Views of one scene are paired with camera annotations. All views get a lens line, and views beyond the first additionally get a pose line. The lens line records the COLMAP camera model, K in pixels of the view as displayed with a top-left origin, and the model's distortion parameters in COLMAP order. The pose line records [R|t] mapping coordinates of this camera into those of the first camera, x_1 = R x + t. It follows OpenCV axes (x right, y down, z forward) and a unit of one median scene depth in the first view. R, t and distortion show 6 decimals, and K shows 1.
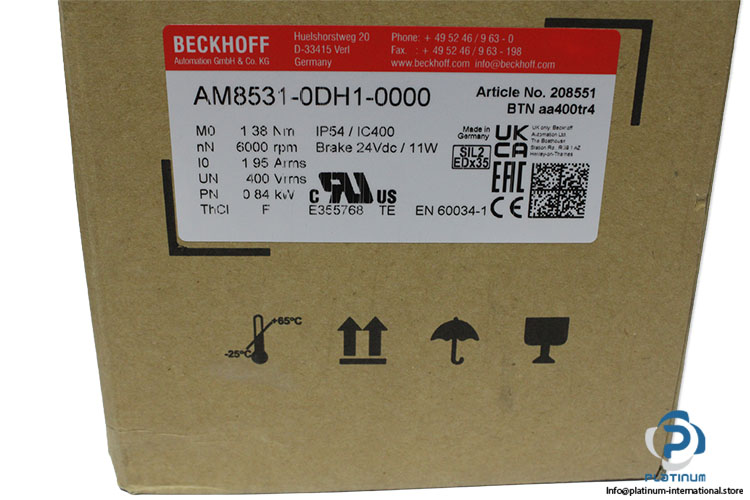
lens RADIAL K [[958.0, 0, 375.0], [0, 958.0, 250.0], [0, 0, 1]] dist [-0.004454, 0.005061]
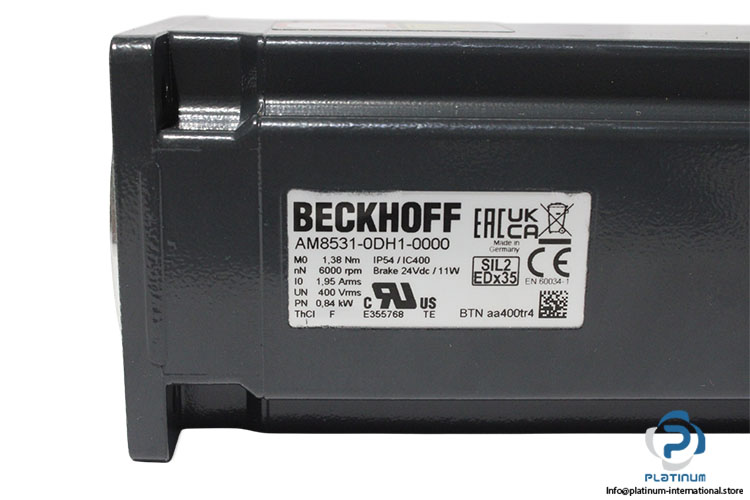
lens RADIAL K [[1201.1, 0, 375.0], [0, 1201.1, 250.0], [0, 0, 1]] dist [-0.016705, -0.006034]
pose [[0.998907, -0.005814, -0.046386, 0.017386], [0.001668, 0.996036, -0.088933, 0.012749], [0.046719, 0.088758, 0.994957, -0.552656]]
